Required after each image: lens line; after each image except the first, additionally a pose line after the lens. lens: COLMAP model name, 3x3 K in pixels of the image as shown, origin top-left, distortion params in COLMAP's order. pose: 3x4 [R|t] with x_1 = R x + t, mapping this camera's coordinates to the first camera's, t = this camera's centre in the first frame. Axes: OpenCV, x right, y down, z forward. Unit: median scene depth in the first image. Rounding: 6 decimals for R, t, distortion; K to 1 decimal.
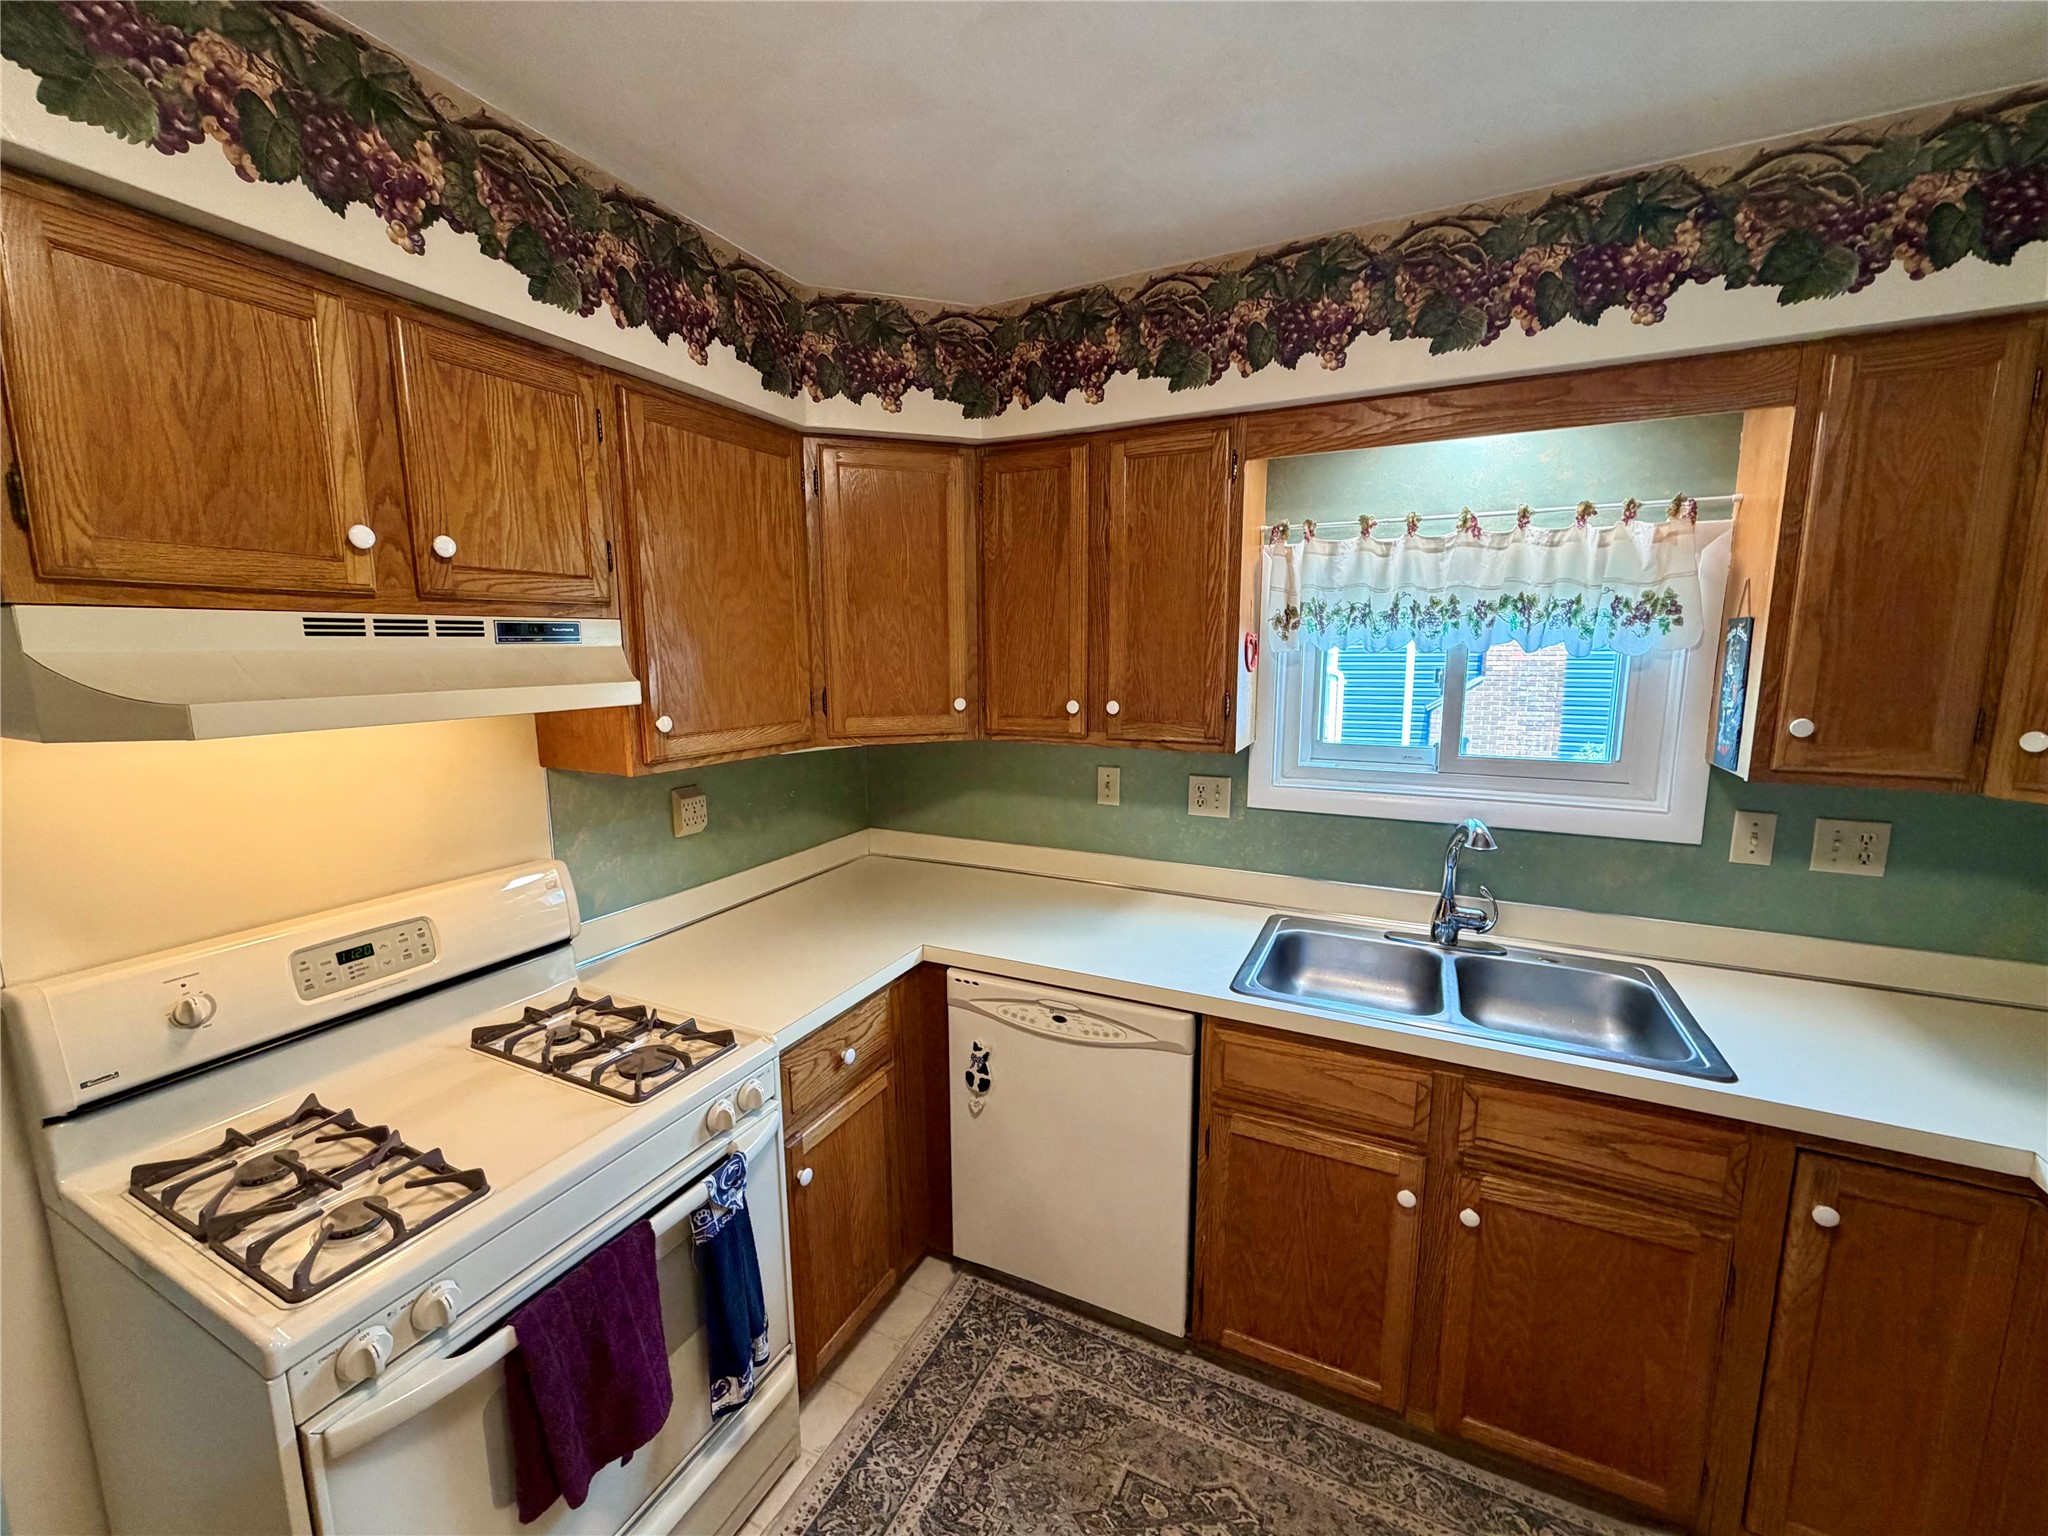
lens RADIAL K [[816.9, 0, 1019.9], [0, 816.9, 765.5], [0, 0, 1]] dist [-0.000465, 0.000320]
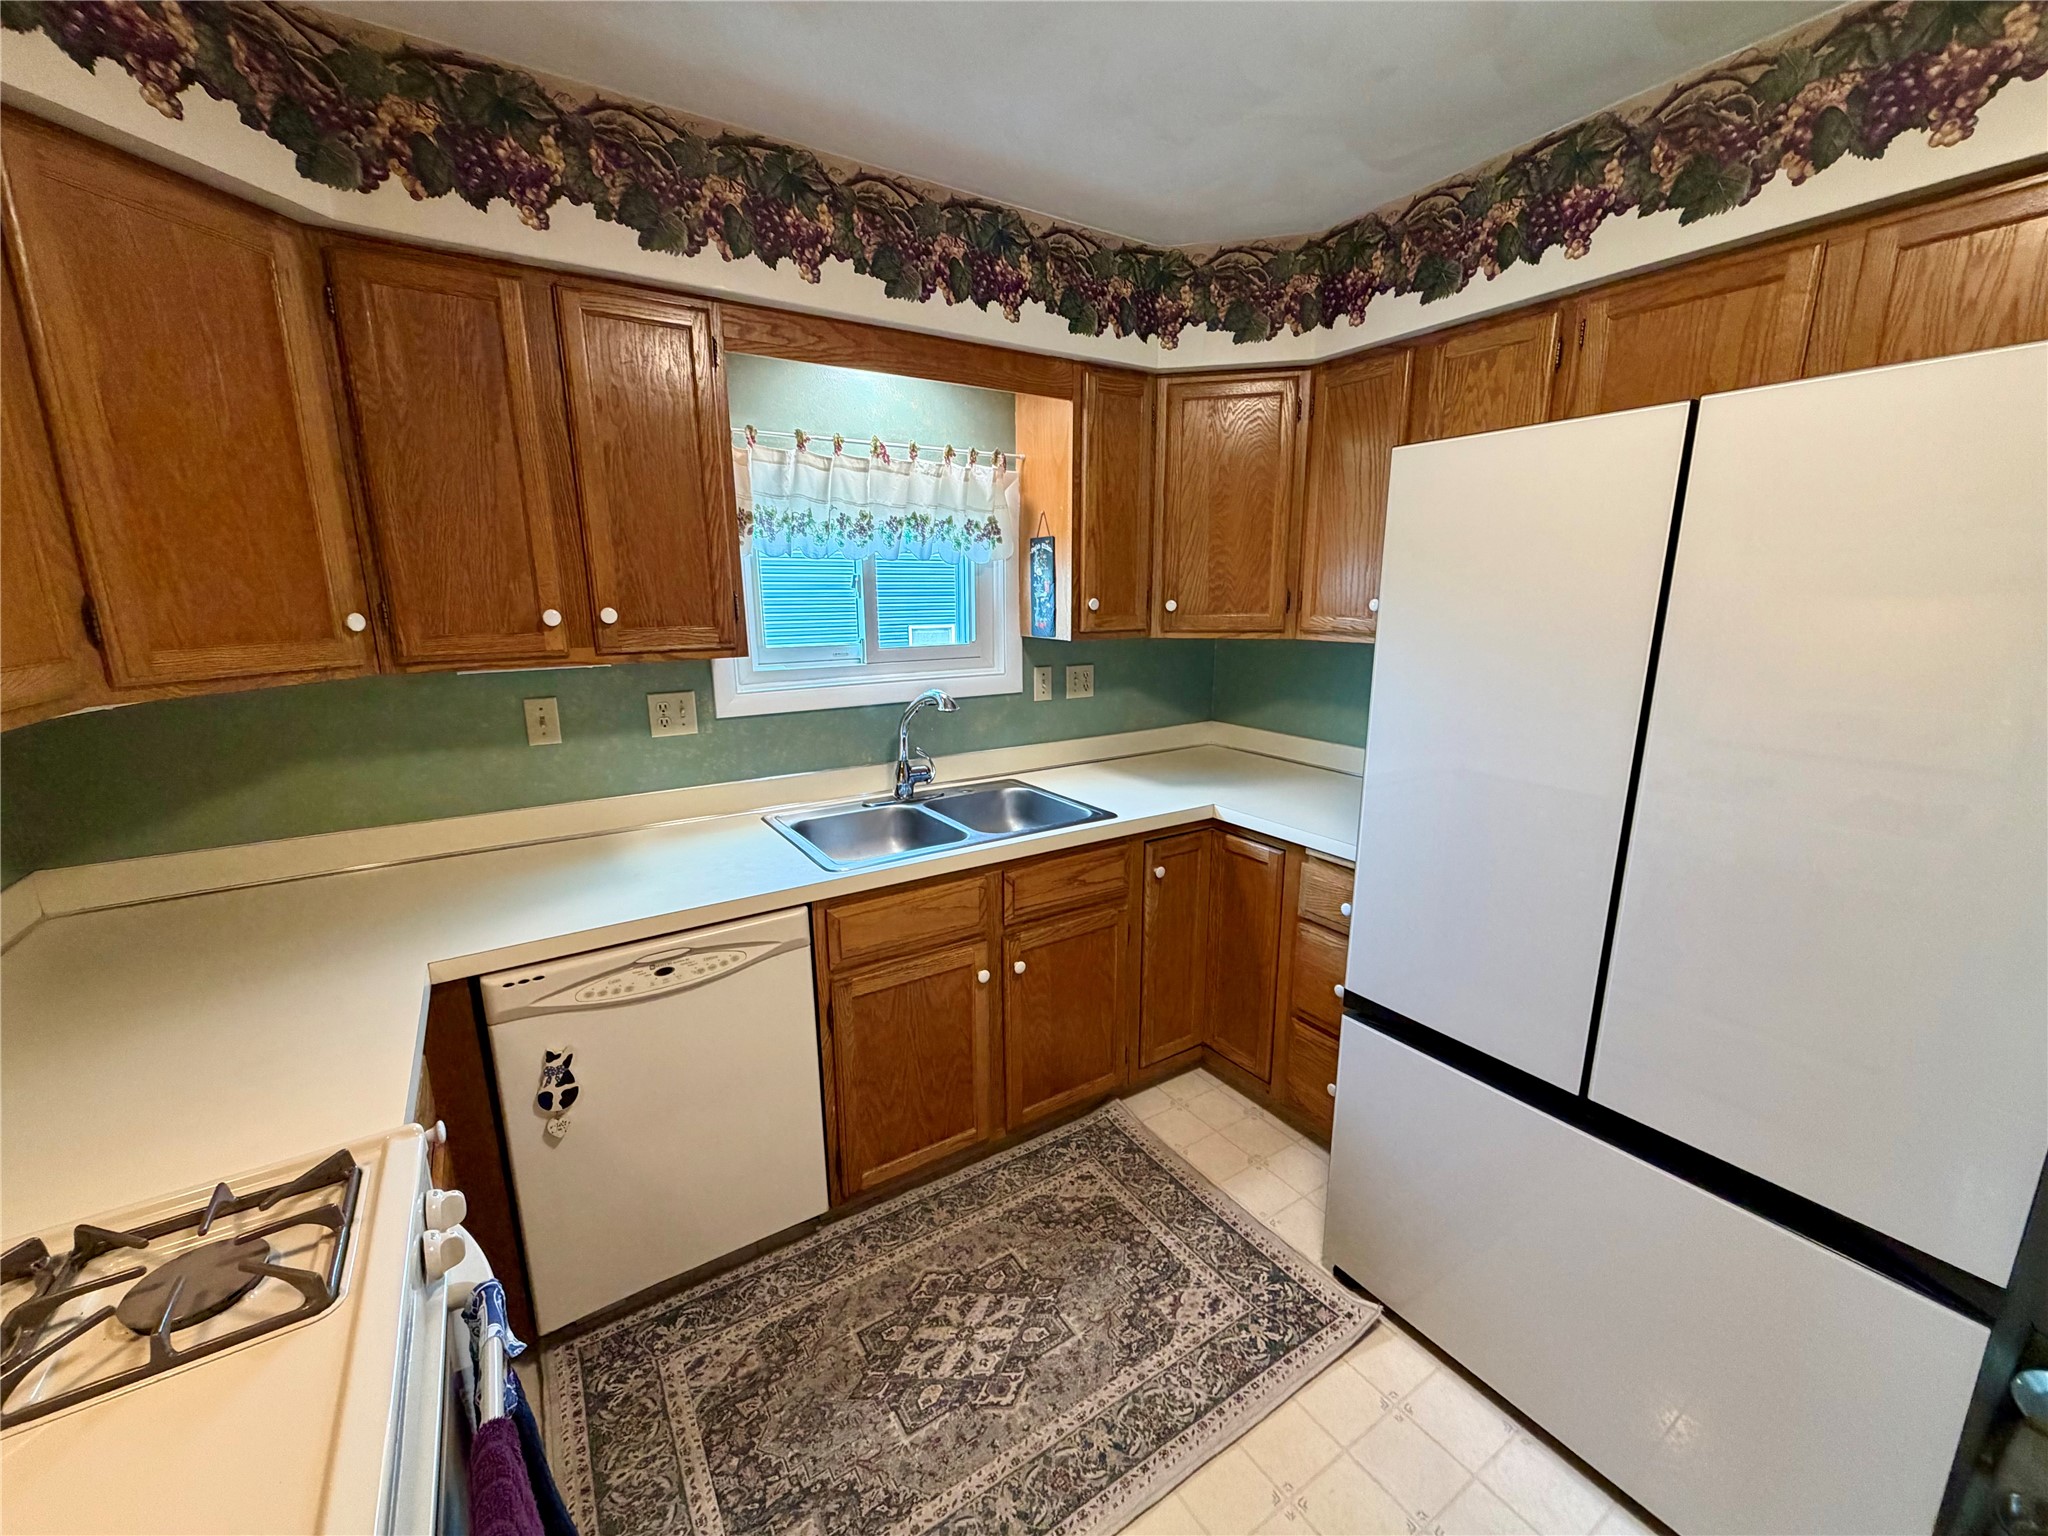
lens RADIAL K [[816.9, 0, 1022.9], [0, 816.9, 764.9], [0, 0, 1]] dist [-0.000465, 0.000320]
pose [[0.513047, -0.182143, 0.838813, -0.466087], [0.128823, 0.982497, 0.134550, 0.026729], [-0.848638, 0.039028, 0.527532, 0.215166]]
